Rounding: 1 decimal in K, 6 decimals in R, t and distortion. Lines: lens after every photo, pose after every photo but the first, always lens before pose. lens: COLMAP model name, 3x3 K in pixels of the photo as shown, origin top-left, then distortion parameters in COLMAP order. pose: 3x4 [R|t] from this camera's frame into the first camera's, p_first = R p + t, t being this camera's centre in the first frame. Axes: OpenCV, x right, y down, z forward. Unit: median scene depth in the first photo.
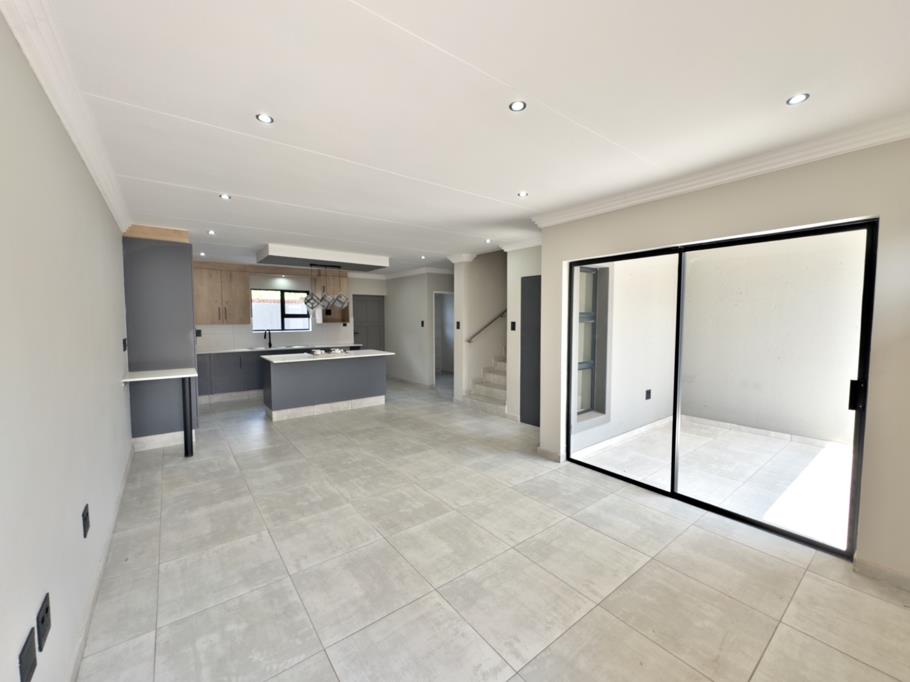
lens RADIAL K [[365.6, 0, 454.0], [0, 365.6, 342.3], [0, 0, 1]] dist [-0.003795, 0.000386]
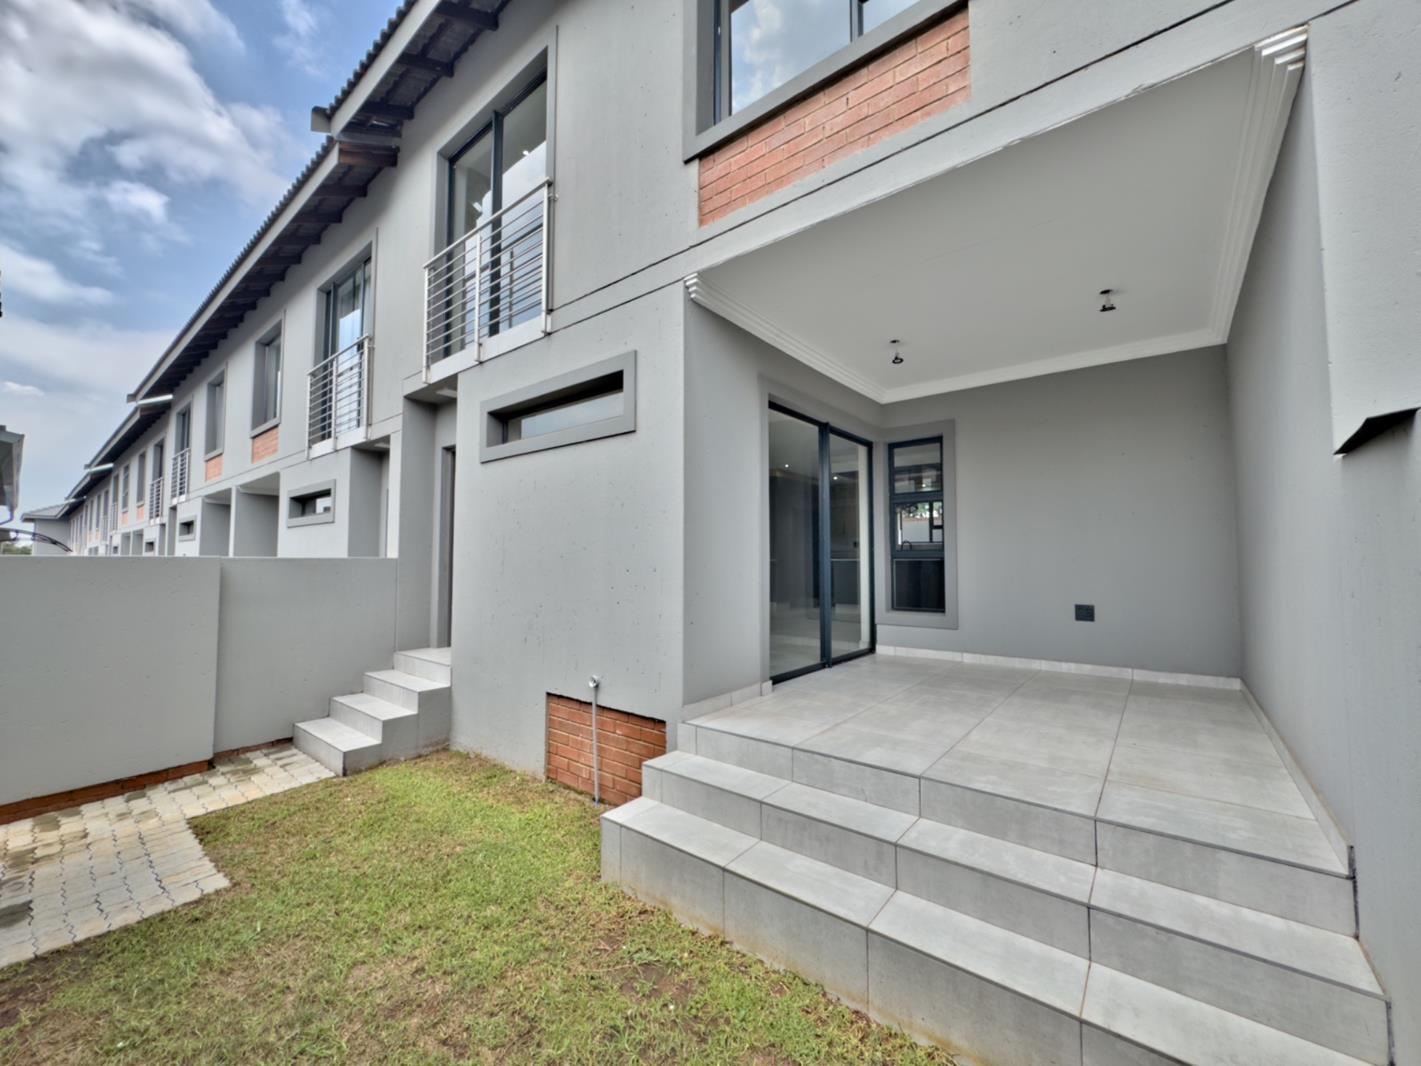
lens RADIAL K [[570.9, 0, 699.7], [0, 570.9, 535.5], [0, 0, 1]] dist [-0.003795, 0.000386]
pose [[0.217066, -0.041310, -0.975282, 1.464929], [-0.066578, 0.996151, -0.057013, 0.125858], [0.973884, 0.077308, 0.213480, 0.209110]]
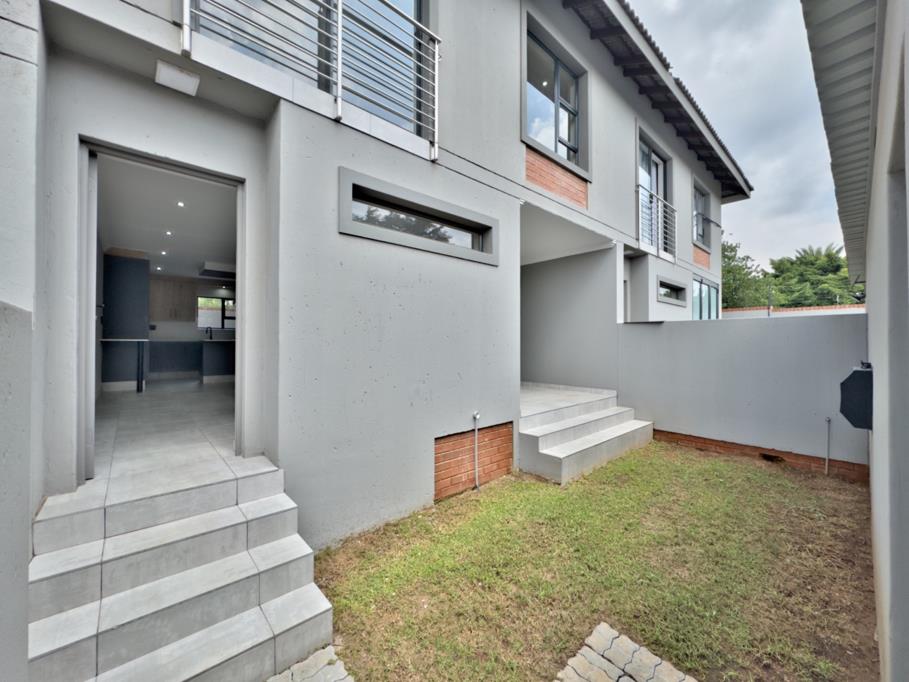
lens RADIAL K [[365.2, 0, 456.4], [0, 365.2, 342.2], [0, 0, 1]] dist [-0.003795, 0.000386]
pose [[0.997526, 0.003698, 0.070203, 0.482396], [0.001372, 0.997401, -0.072034, 0.194300], [-0.070287, 0.071952, 0.994928, -0.617731]]
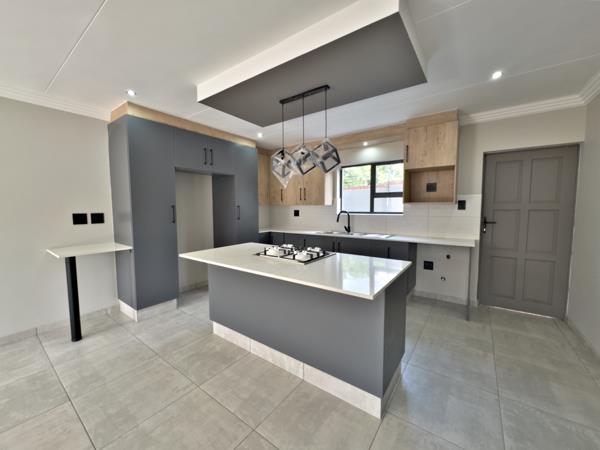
lens RADIAL K [[241.1, 0, 296.8], [0, 241.1, 222.4], [0, 0, 1]] dist [-0.003795, 0.000386]
pose [[0.272163, 0.062070, -0.960247, 0.006772], [-0.058901, 0.997121, 0.047759, -0.049824], [0.960447, 0.043561, 0.275035, 1.238206]]
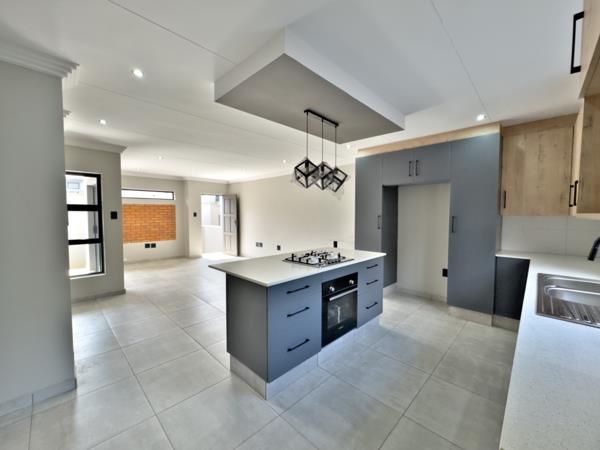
lens RADIAL K [[241.1, 0, 301.2], [0, 241.1, 225.2], [0, 0, 1]] dist [-0.003795, 0.000386]
pose [[-0.989446, 0.005568, -0.144792, -0.349717], [-0.010457, 0.993912, 0.109676, -0.104209], [0.144522, 0.110032, -0.983365, 1.933444]]
